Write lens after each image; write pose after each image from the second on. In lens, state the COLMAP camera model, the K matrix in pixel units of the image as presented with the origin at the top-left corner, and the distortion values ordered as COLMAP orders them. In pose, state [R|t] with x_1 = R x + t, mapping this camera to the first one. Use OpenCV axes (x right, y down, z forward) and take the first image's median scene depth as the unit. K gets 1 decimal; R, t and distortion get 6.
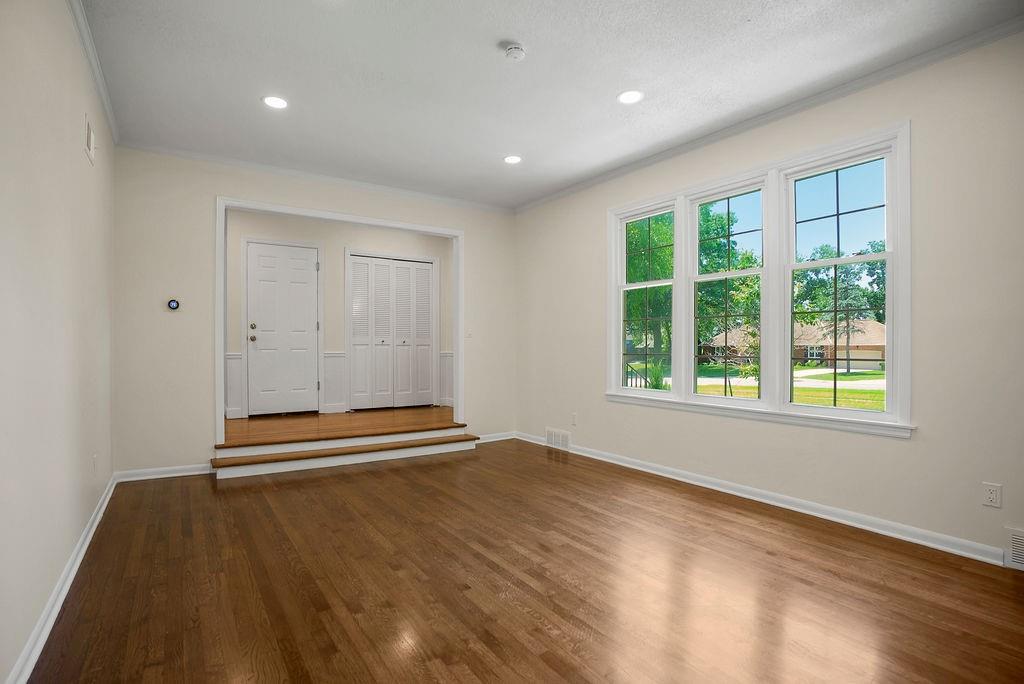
lens RADIAL K [[471.5, 0, 507.4], [0, 471.5, 345.0], [0, 0, 1]] dist [-0.020504, -0.000297]
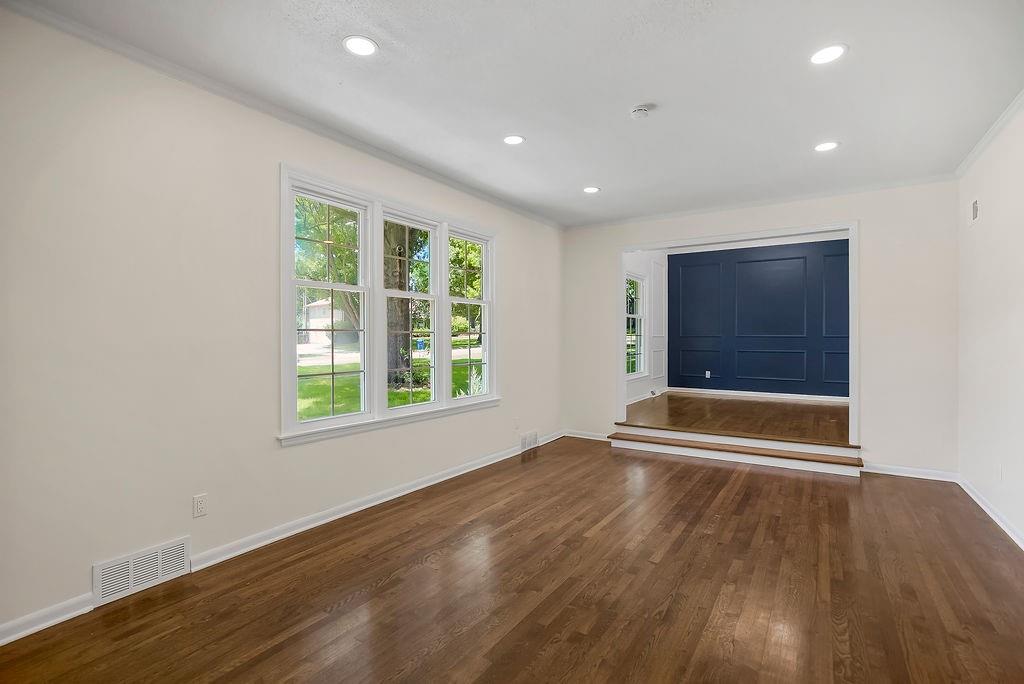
lens RADIAL K [[471.5, 0, 507.2], [0, 471.5, 341.7], [0, 0, 1]] dist [-0.020504, -0.000297]
pose [[-0.349537, -0.005431, 0.936907, -0.618148], [-0.004266, 0.999982, 0.004205, -0.041409], [-0.936913, -0.002528, -0.349553, 1.113310]]
